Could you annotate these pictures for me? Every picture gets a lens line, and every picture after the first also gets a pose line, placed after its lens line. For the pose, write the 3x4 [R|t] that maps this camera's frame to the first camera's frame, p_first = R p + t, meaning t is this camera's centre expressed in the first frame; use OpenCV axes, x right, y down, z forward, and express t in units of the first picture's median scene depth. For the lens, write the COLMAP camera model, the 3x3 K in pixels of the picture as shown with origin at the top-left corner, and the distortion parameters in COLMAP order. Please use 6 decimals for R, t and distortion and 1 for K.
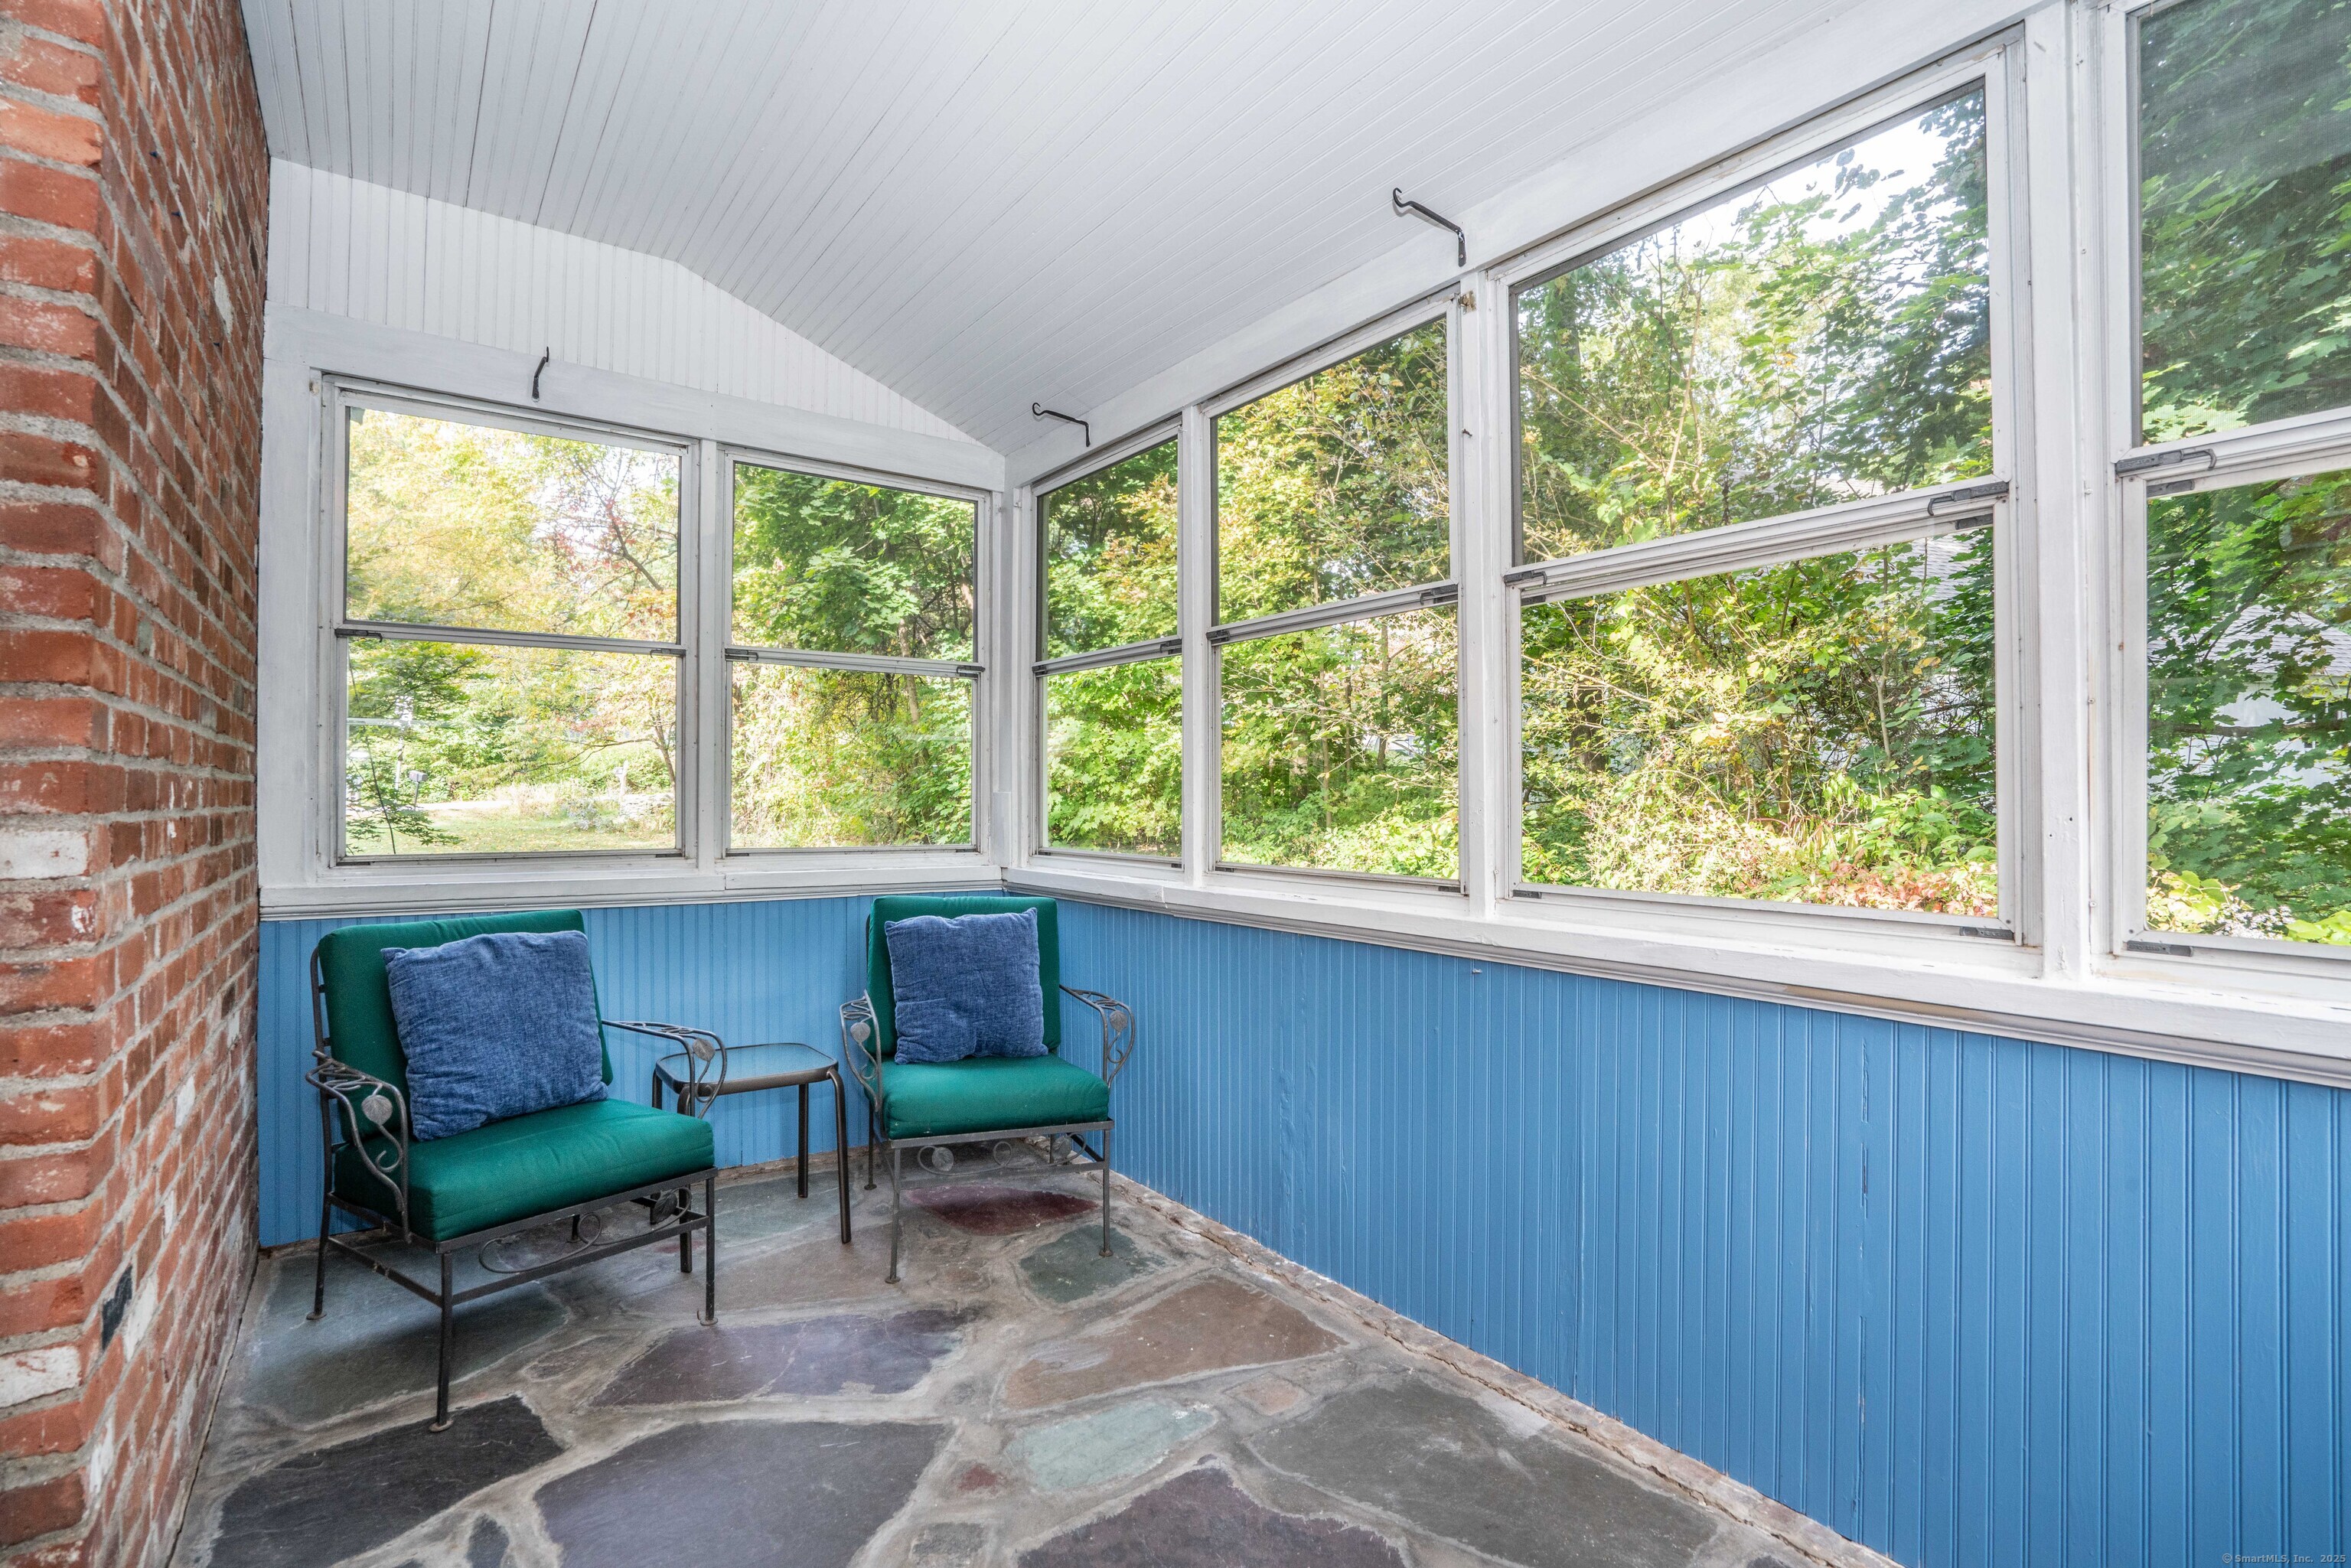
lens RADIAL K [[1138.7, 0, 1168.5], [0, 1138.7, 781.4], [0, 0, 1]] dist [-0.024459, 0.004427]
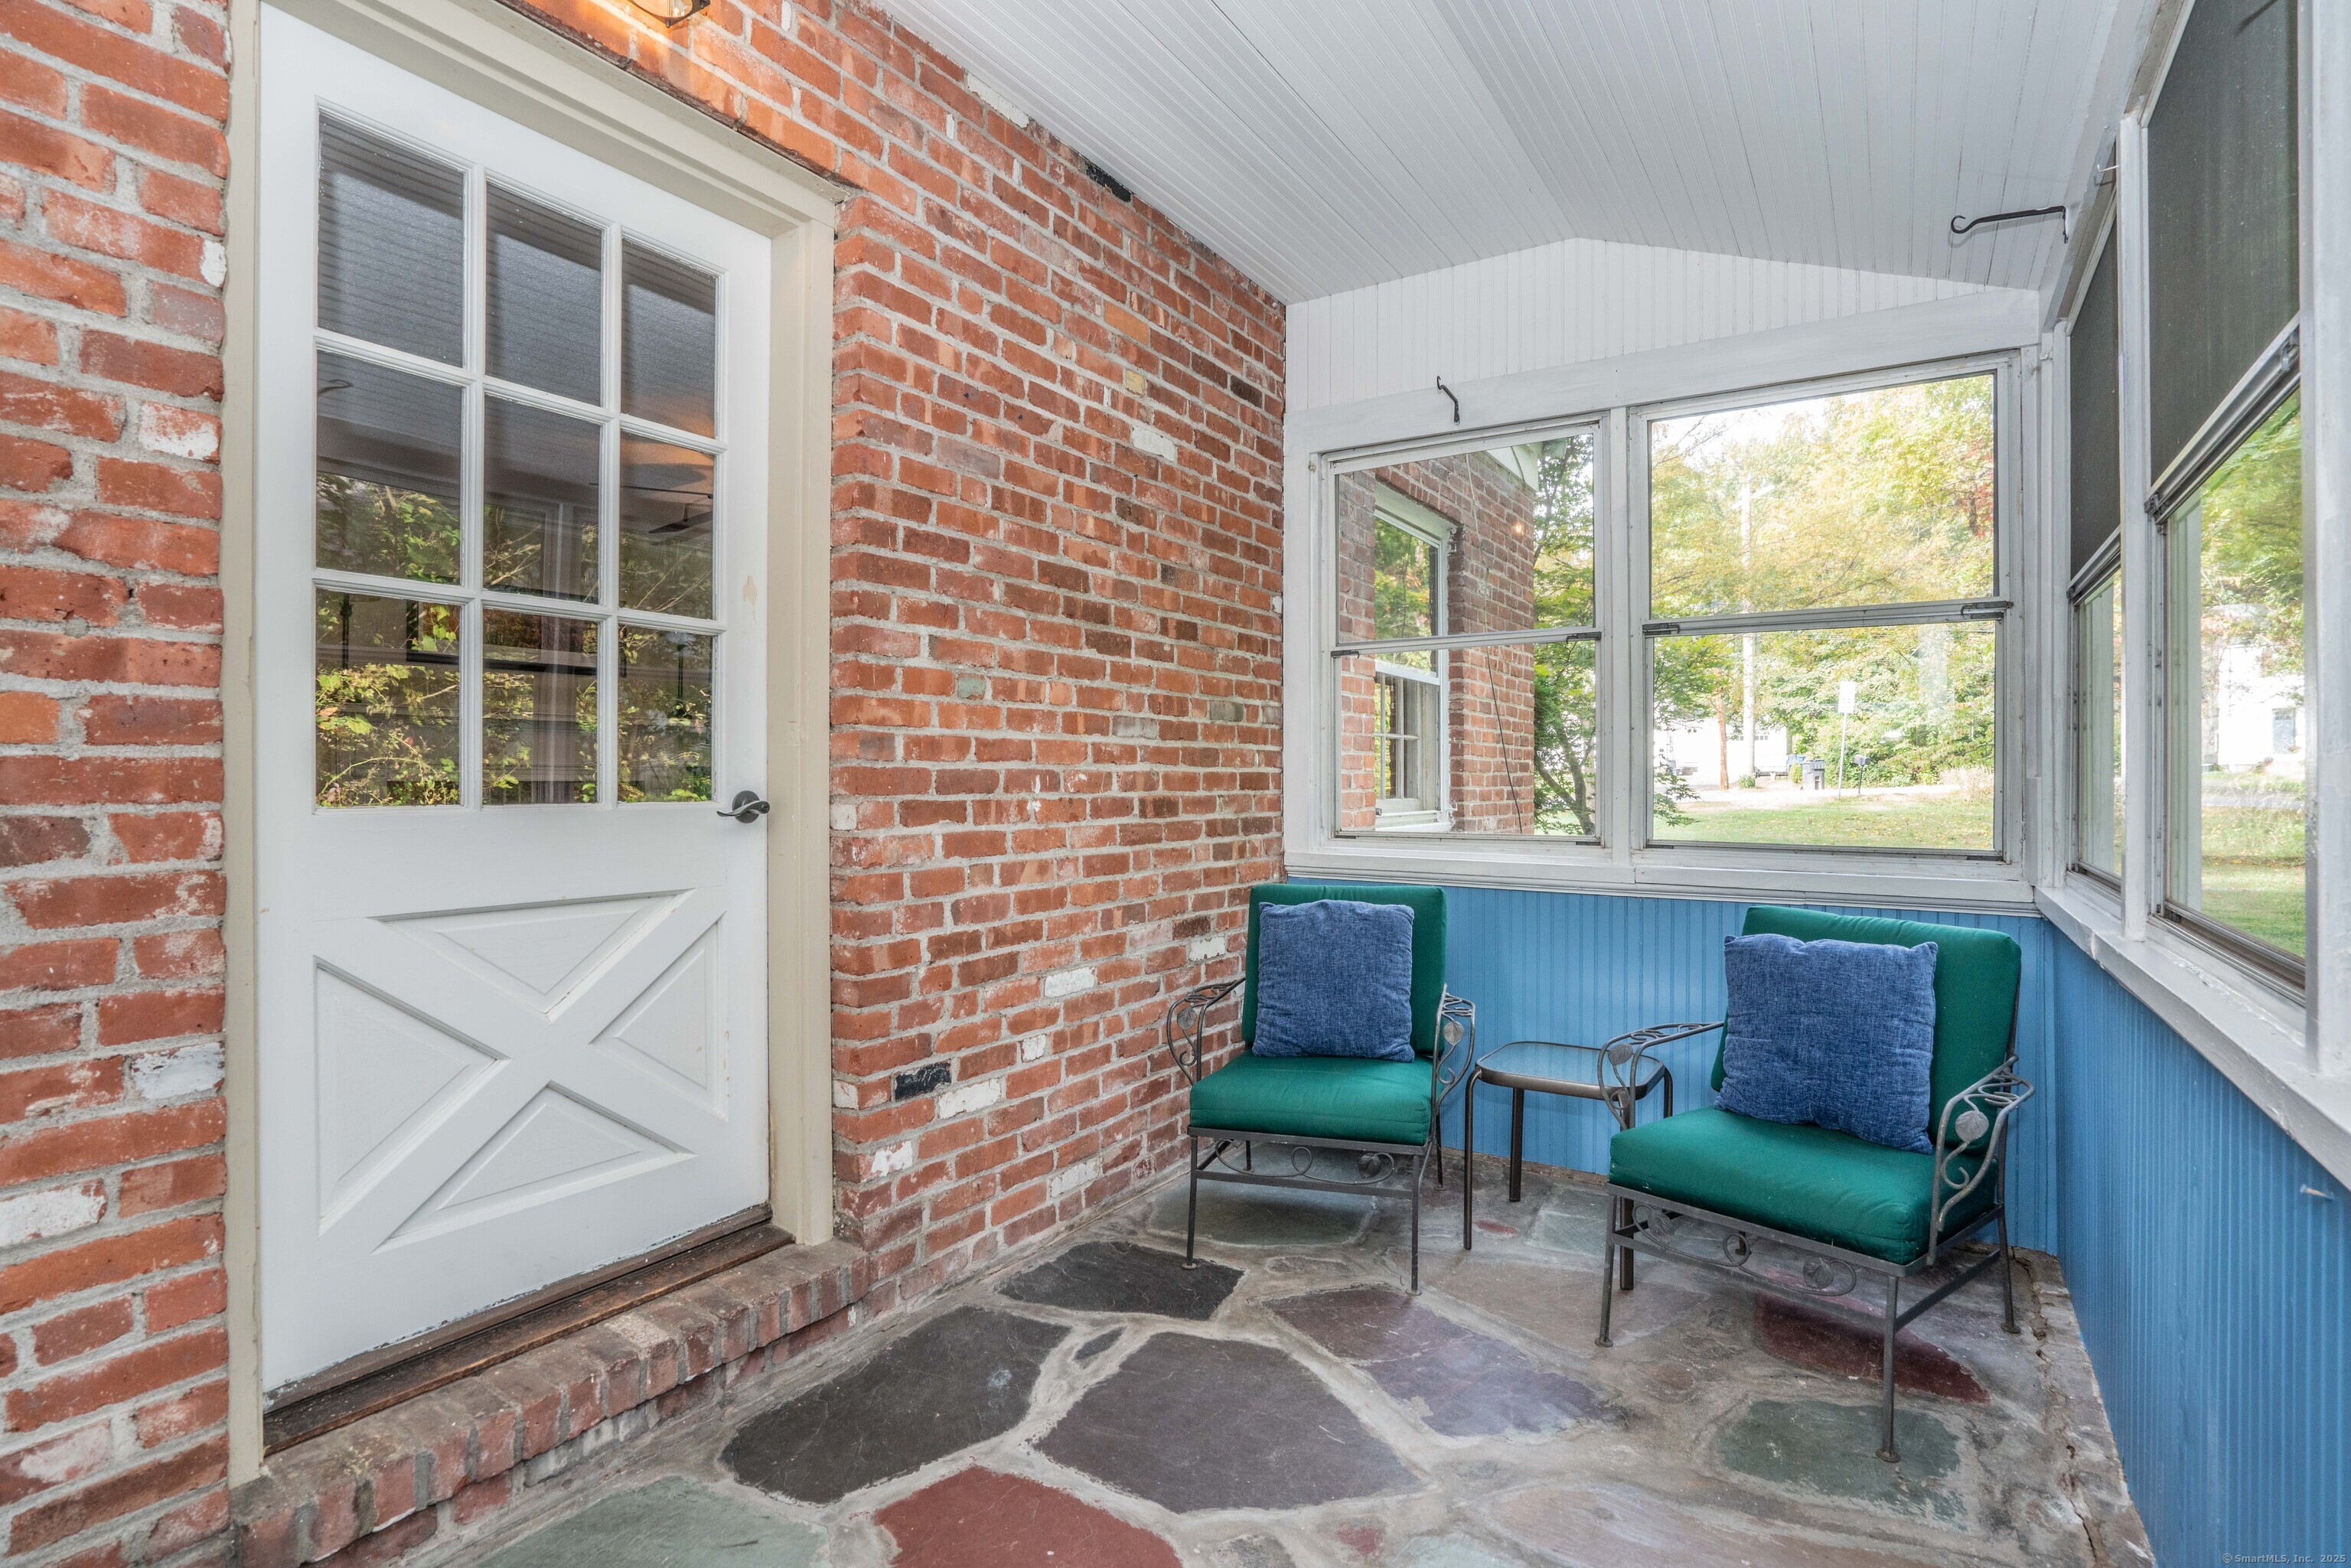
lens RADIAL K [[1138.7, 0, 1166.0], [0, 1138.7, 787.2], [0, 0, 1]] dist [-0.024459, 0.004427]
pose [[0.374802, 0.001600, -0.927104, 0.458525], [0.005969, 0.999974, 0.004139, 0.013949], [0.927086, -0.007085, 0.374782, 0.403251]]
